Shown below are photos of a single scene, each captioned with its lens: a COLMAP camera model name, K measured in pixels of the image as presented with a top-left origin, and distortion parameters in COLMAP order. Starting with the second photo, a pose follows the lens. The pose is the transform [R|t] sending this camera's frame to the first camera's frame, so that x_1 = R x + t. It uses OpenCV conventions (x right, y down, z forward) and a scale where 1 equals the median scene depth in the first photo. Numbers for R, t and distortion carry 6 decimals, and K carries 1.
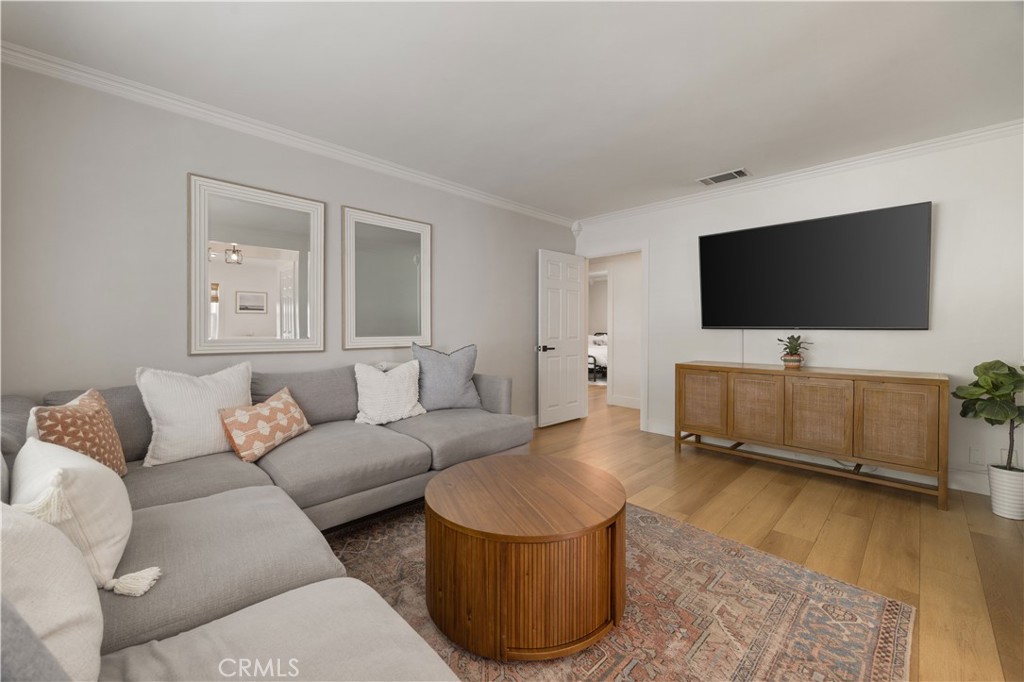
lens RADIAL K [[393.9, 0, 488.5], [0, 393.9, 331.9], [0, 0, 1]] dist [0.001305, 0.000341]
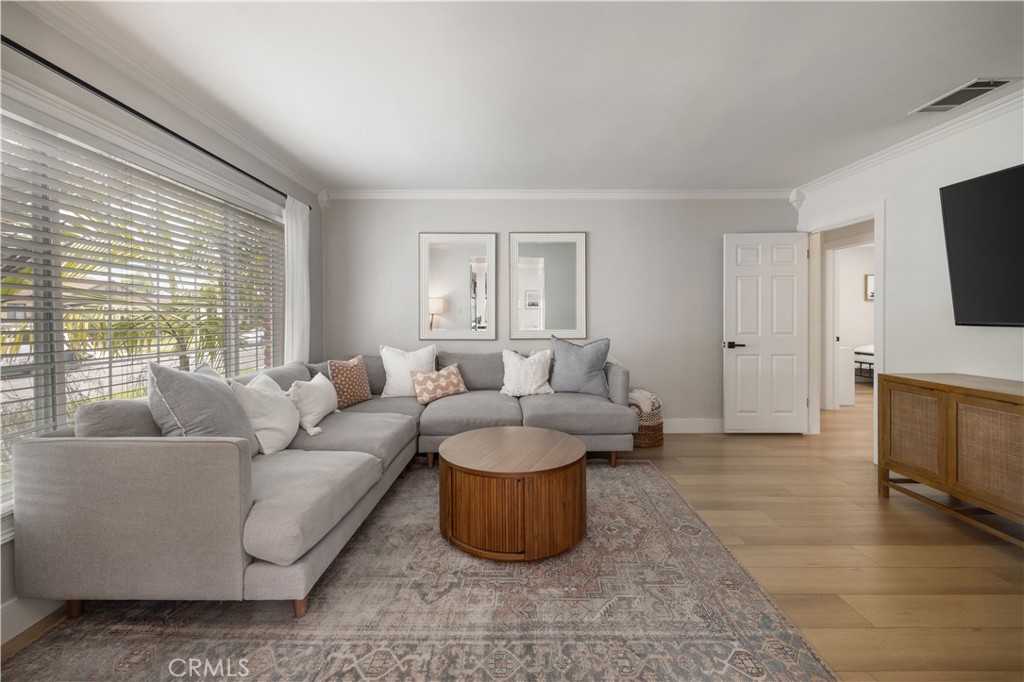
lens RADIAL K [[393.9, 0, 505.3], [0, 393.9, 322.6], [0, 0, 1]] dist [0.001305, 0.000341]
pose [[0.732204, 0.005675, -0.681062, 0.651838], [0.000482, 0.999961, 0.008850, -0.028869], [0.681085, -0.006809, 0.732173, 0.001959]]
